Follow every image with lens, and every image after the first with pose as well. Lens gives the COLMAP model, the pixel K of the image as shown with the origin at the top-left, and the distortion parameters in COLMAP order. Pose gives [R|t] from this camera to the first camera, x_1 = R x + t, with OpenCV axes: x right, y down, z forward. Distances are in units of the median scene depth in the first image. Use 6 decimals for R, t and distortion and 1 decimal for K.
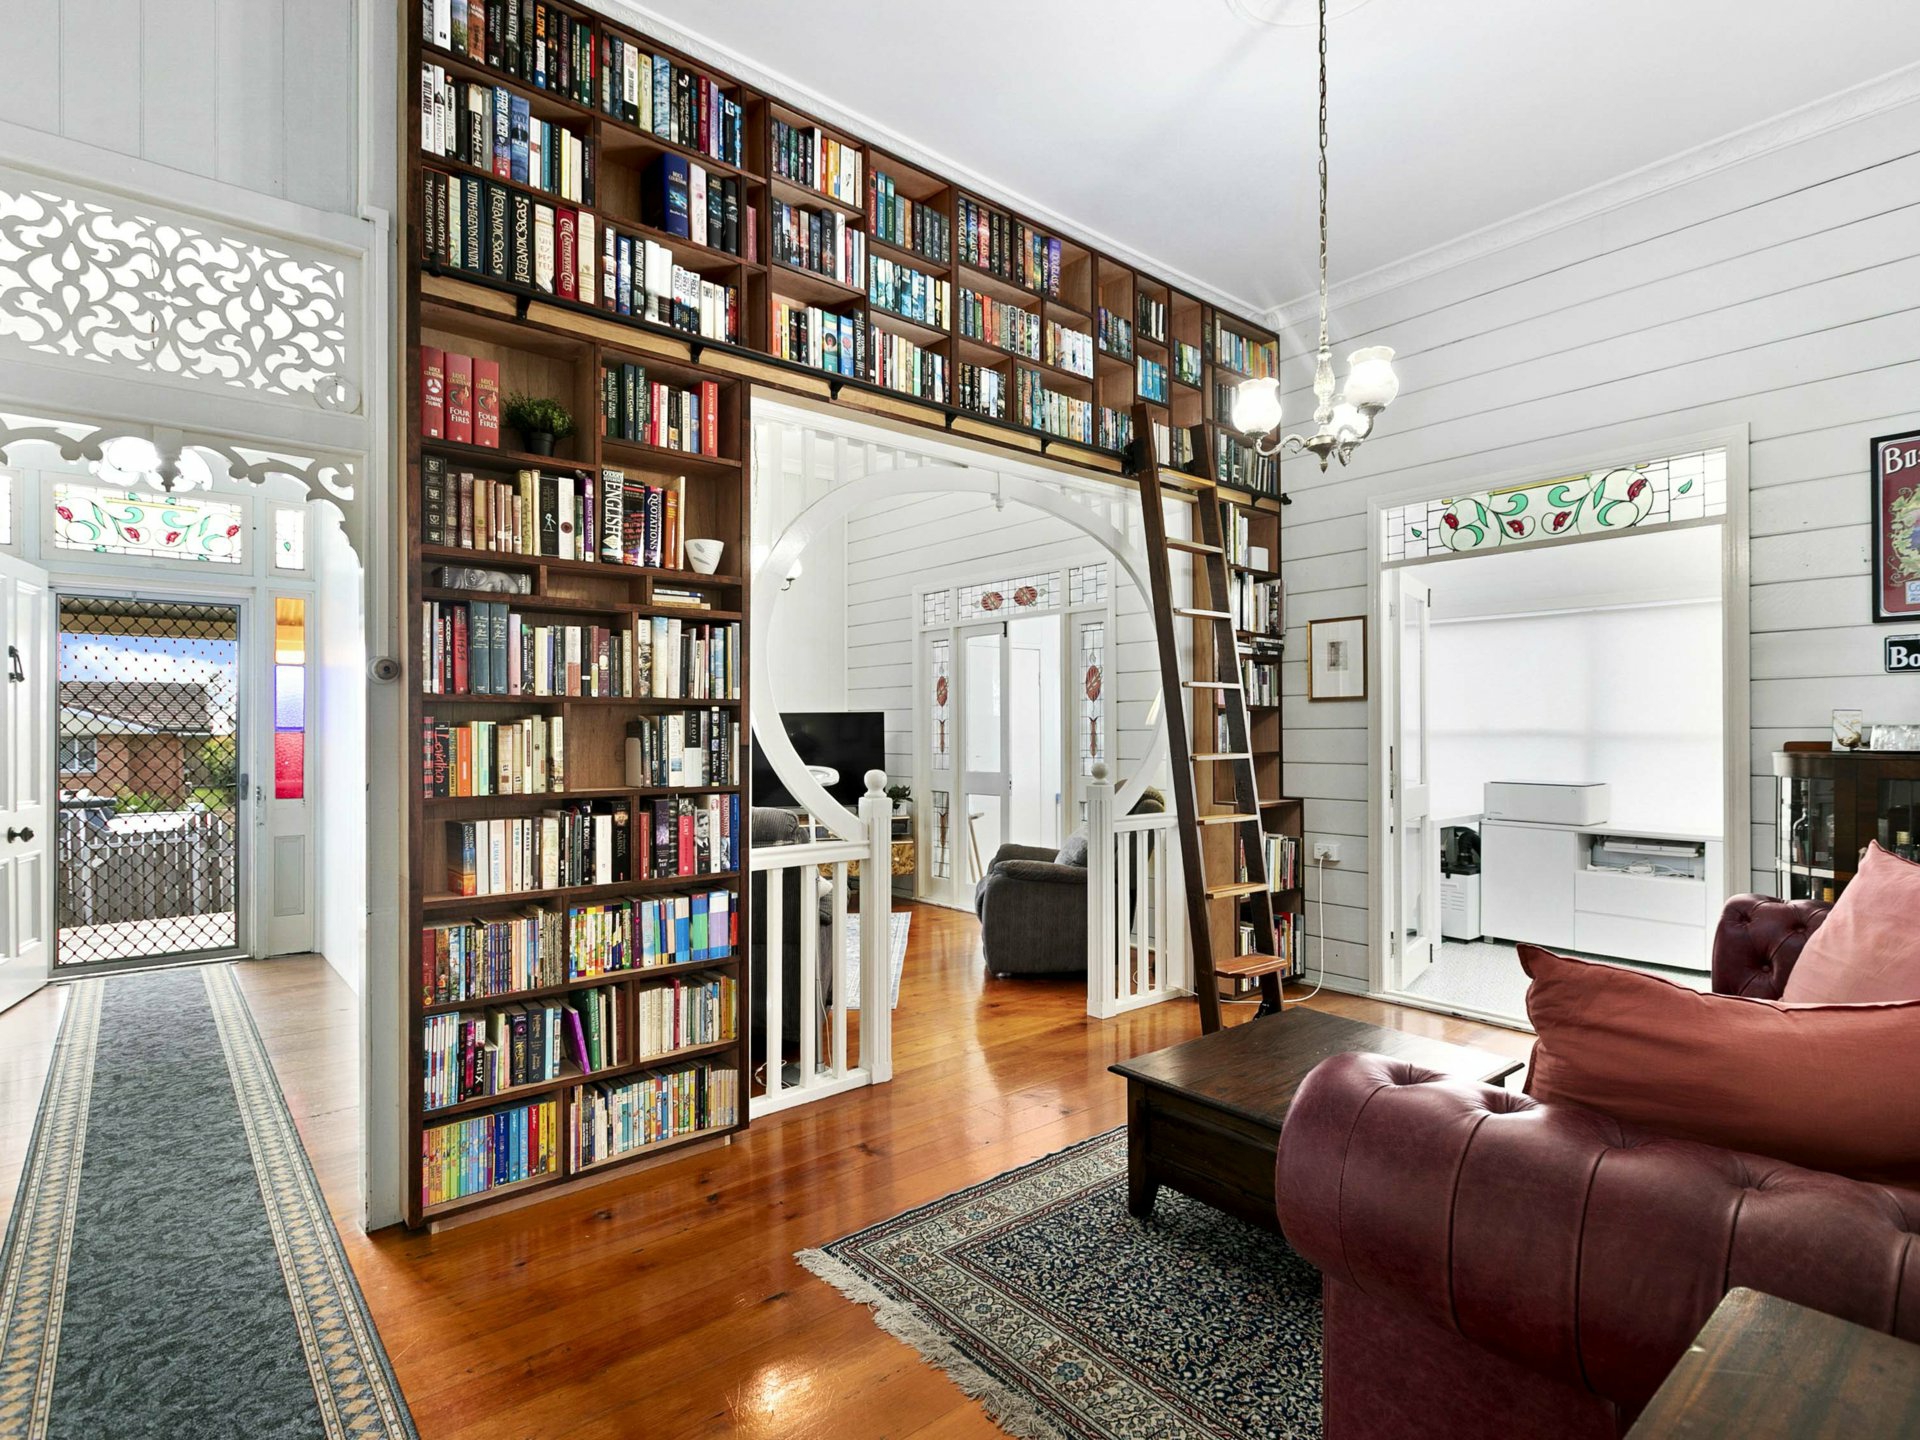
lens RADIAL K [[971.8, 0, 974.0], [0, 971.8, 730.0], [0, 0, 1]] dist [0.003174, 0.000396]
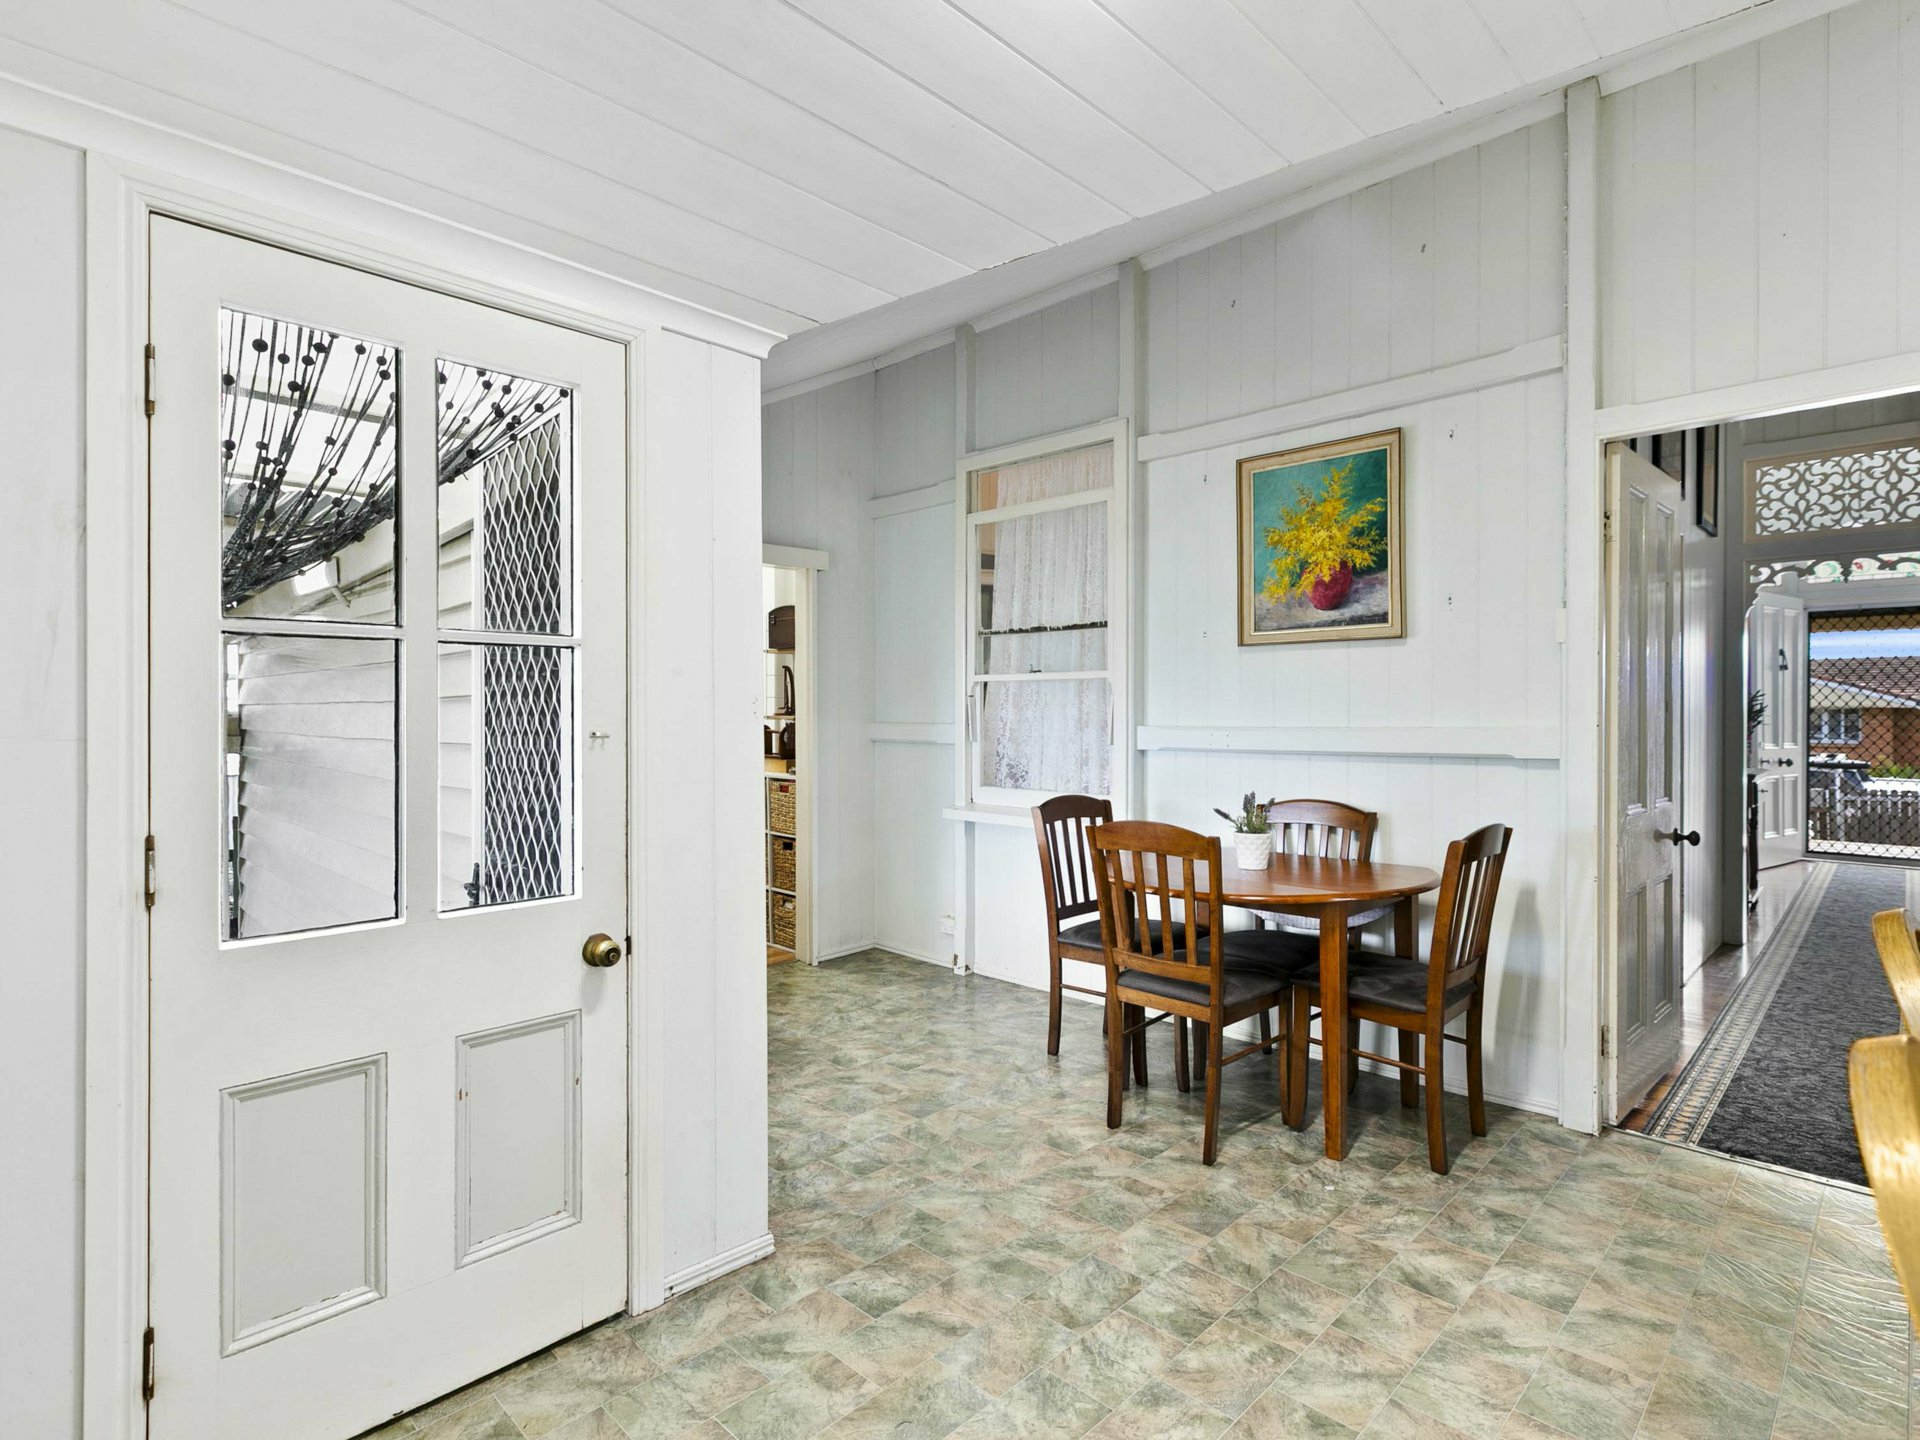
lens RADIAL K [[971.8, 0, 957.2], [0, 971.8, 712.3], [0, 0, 1]] dist [0.003174, 0.000396]
pose [[0.085098, 0.006618, -0.996351, 0.952948], [0.000374, 0.999978, 0.006674, 0.017241], [0.996373, -0.000941, 0.085094, -0.938545]]
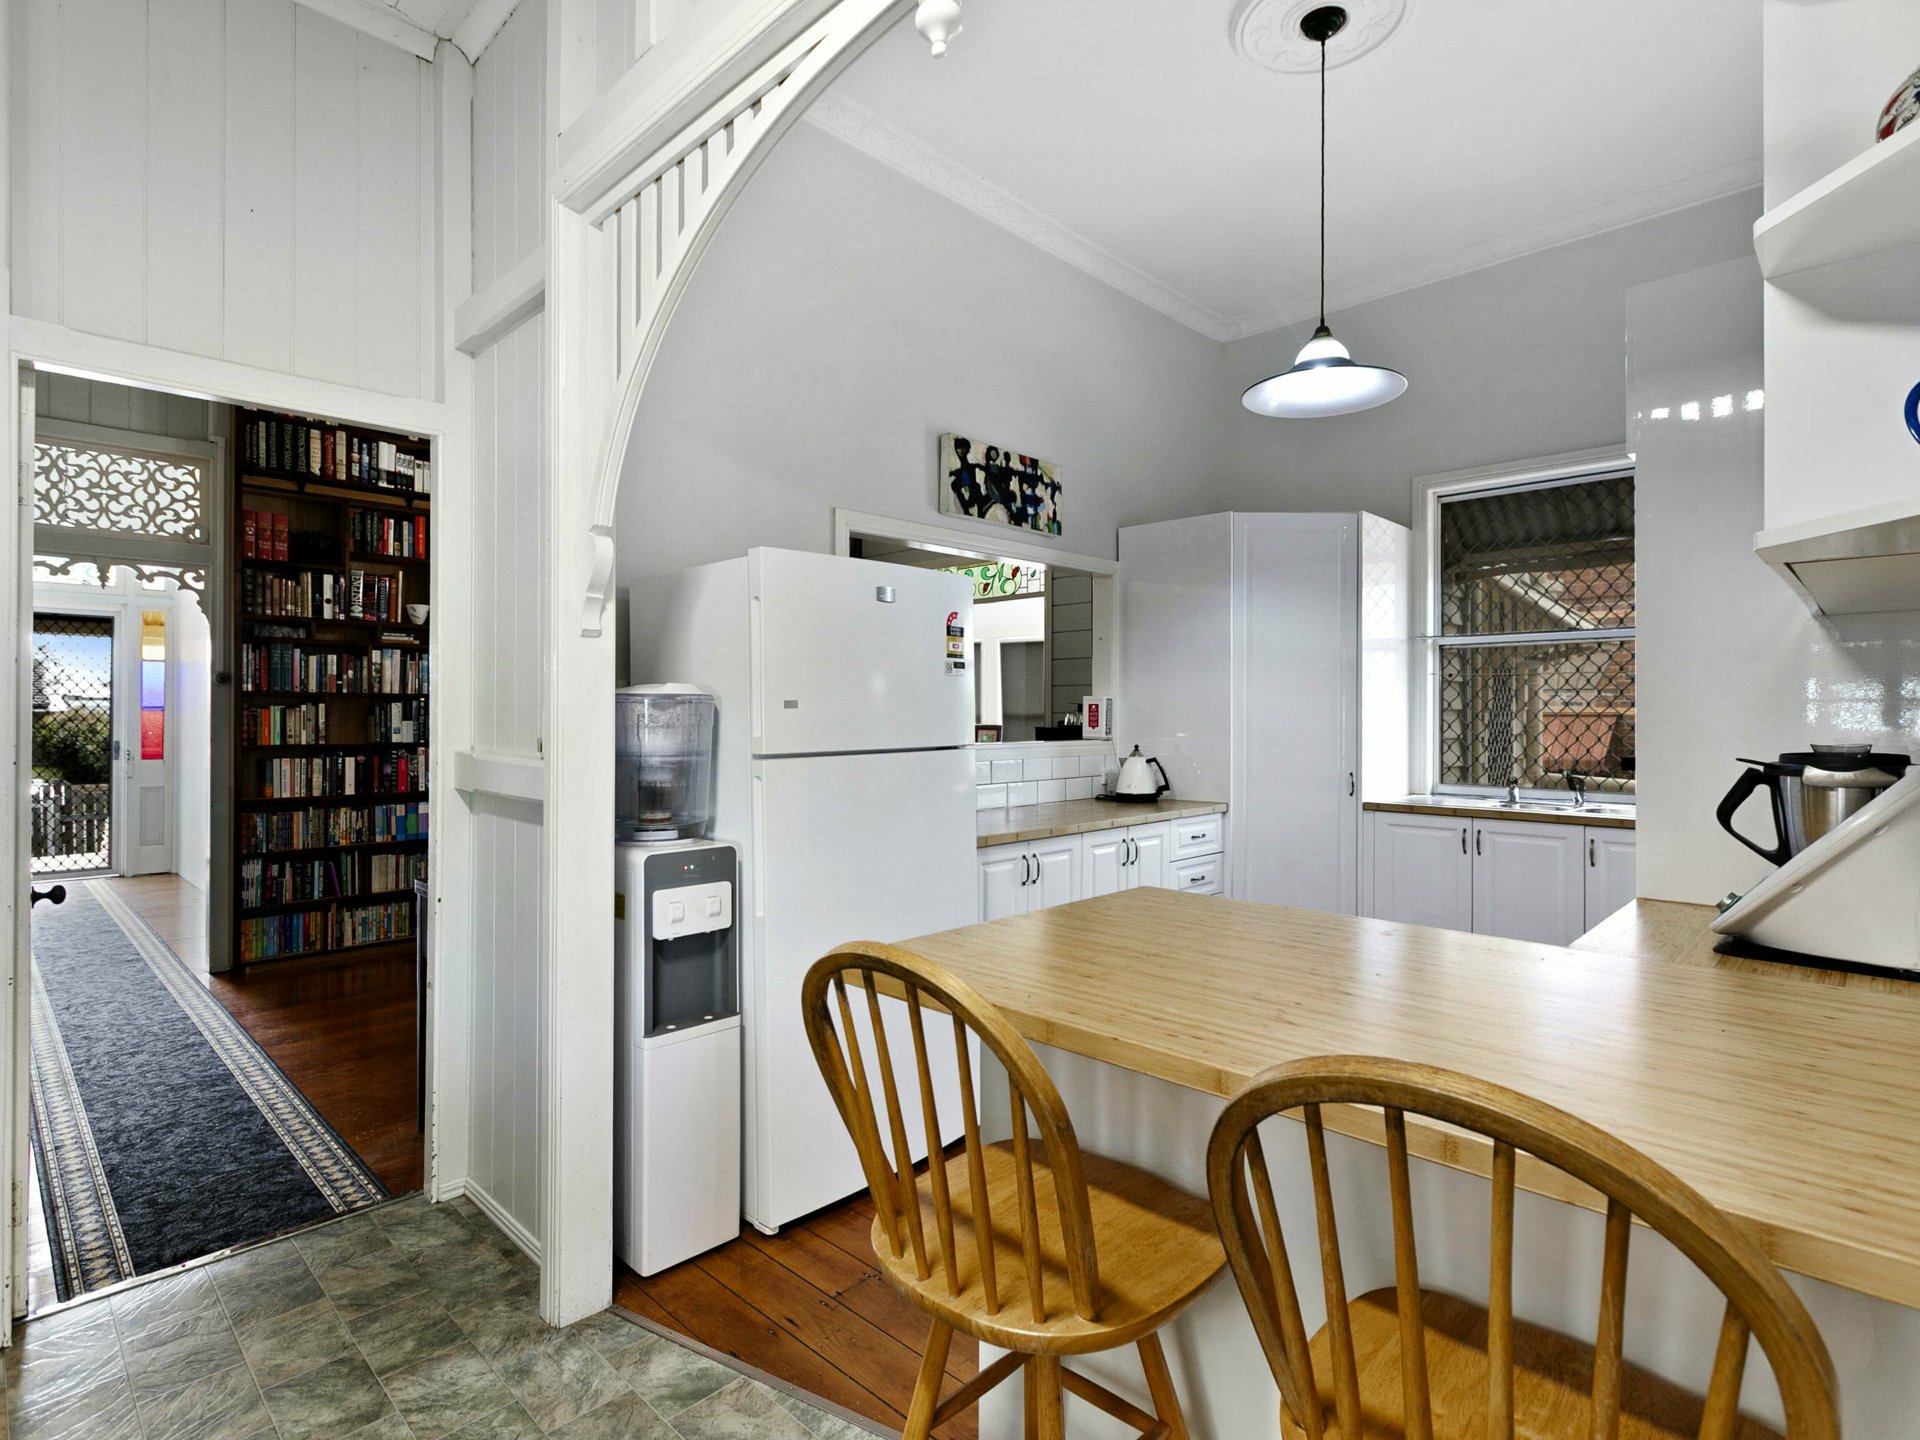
lens RADIAL K [[971.8, 0, 974.0], [0, 971.8, 710.8], [0, 0, 1]] dist [0.003174, 0.000396]
pose [[0.994960, 0.006272, 0.100077, 0.627168], [-0.006287, 0.999980, -0.000169, -0.006980], [-0.100076, -0.000461, 0.994980, -0.977666]]
